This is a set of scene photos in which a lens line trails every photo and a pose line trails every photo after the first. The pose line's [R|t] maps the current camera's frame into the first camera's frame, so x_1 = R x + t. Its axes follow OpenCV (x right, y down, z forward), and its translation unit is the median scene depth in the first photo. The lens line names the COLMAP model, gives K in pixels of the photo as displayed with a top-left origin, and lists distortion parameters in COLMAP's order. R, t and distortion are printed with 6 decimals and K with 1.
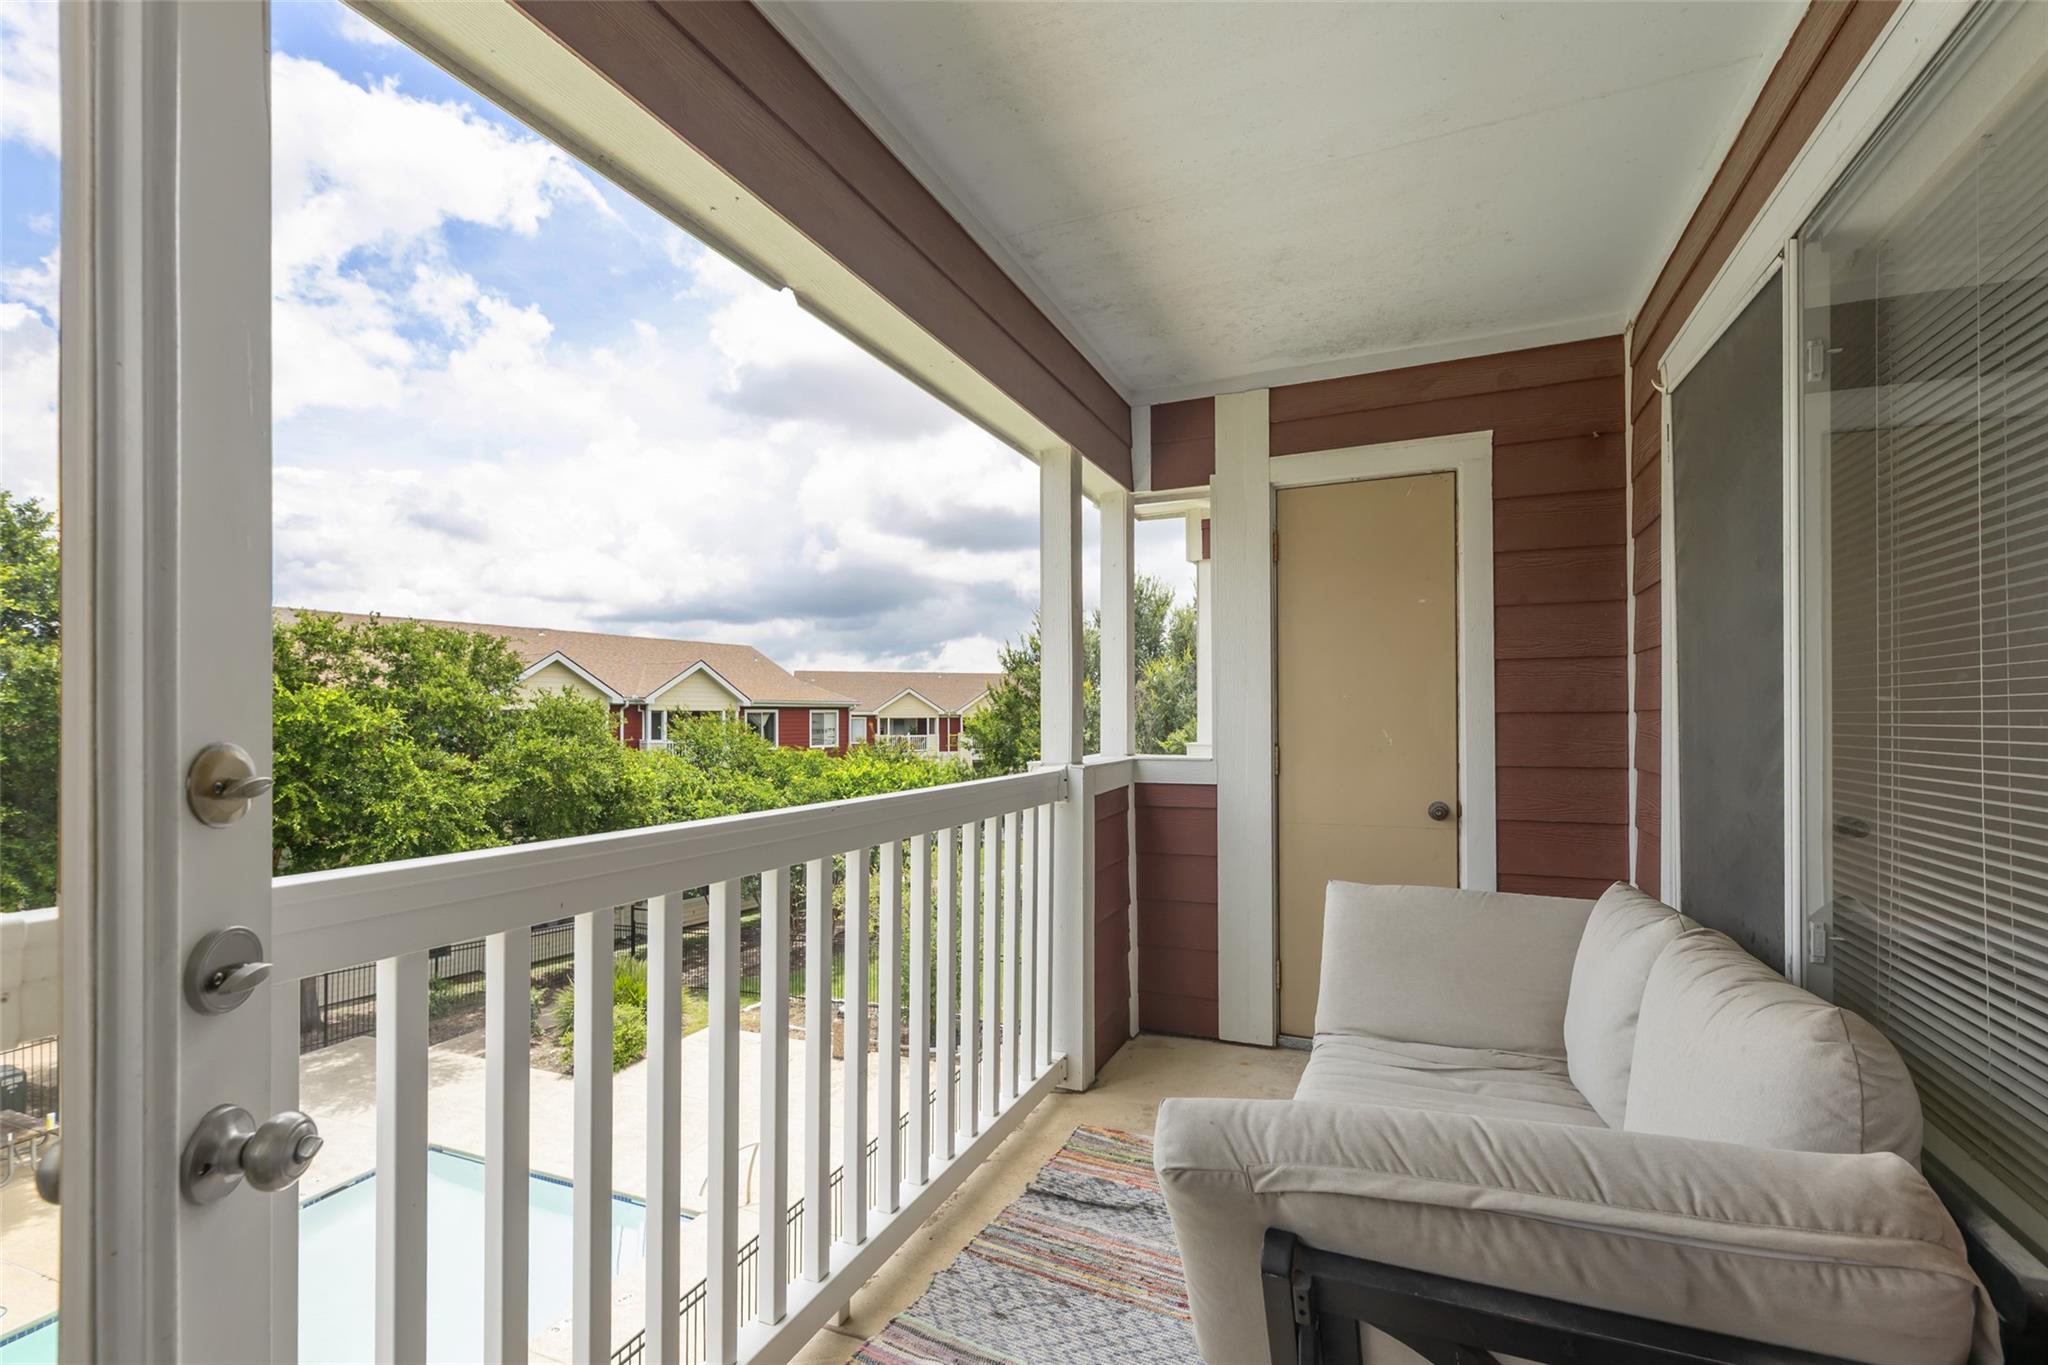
lens RADIAL K [[883.7, 0, 1012.9], [0, 883.7, 684.0], [0, 0, 1]] dist [-0.000630, -0.000460]
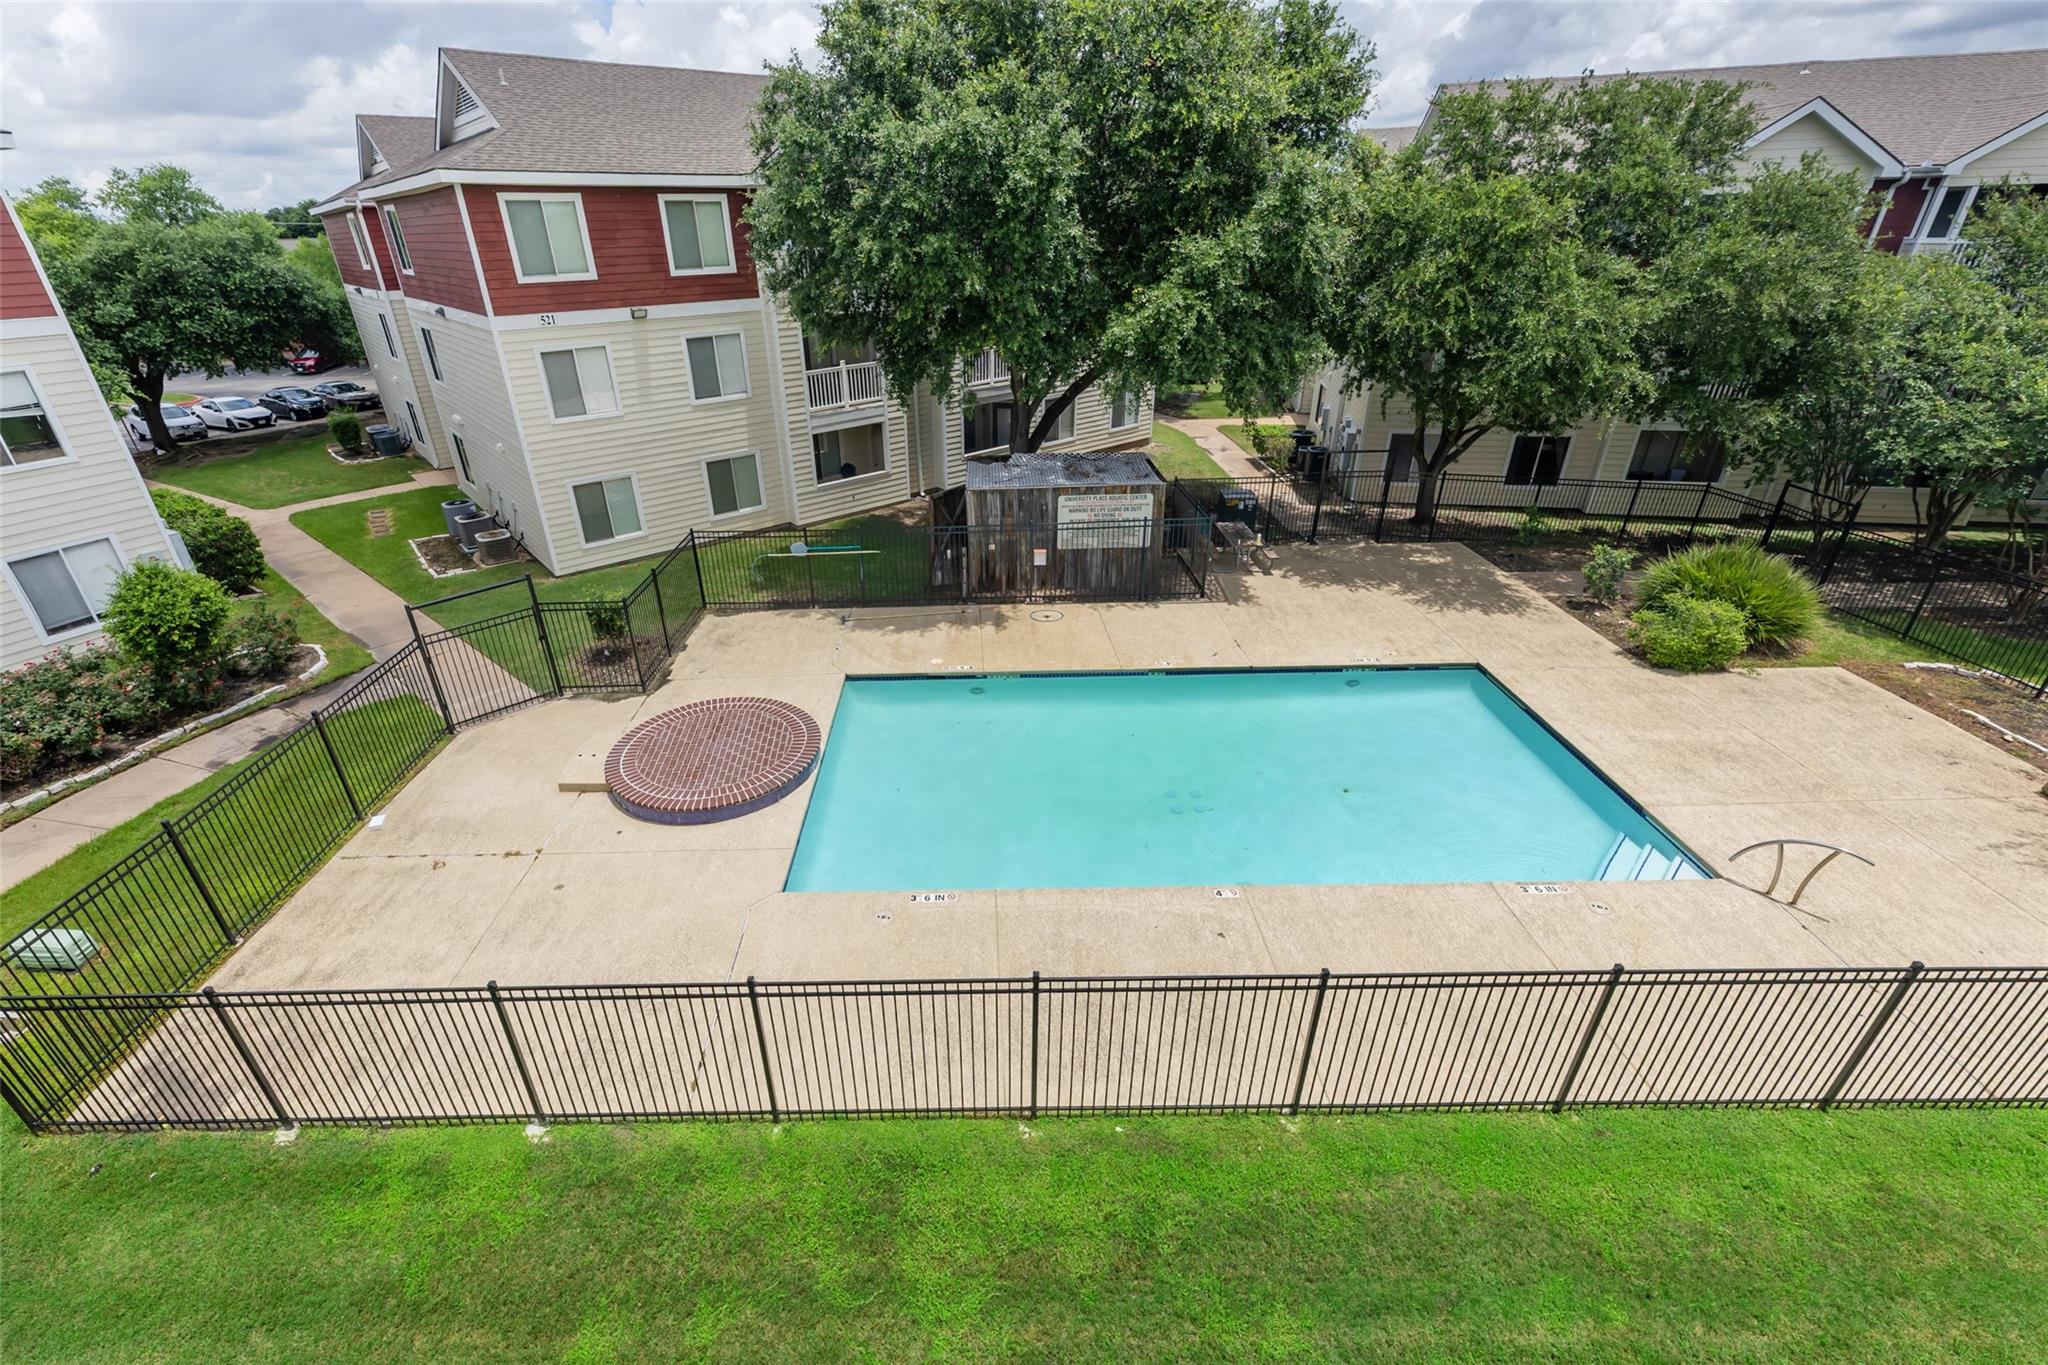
lens RADIAL K [[823.4, 0, 1024.0], [0, 823.4, 682.5], [0, 0, 1]] dist [0.000285, 0.000409]
pose [[0.401805, 0.437092, -0.804676, -0.035533], [0.060242, 0.864210, 0.499511, 0.000923], [0.913742, -0.249181, 0.320912, 0.096341]]
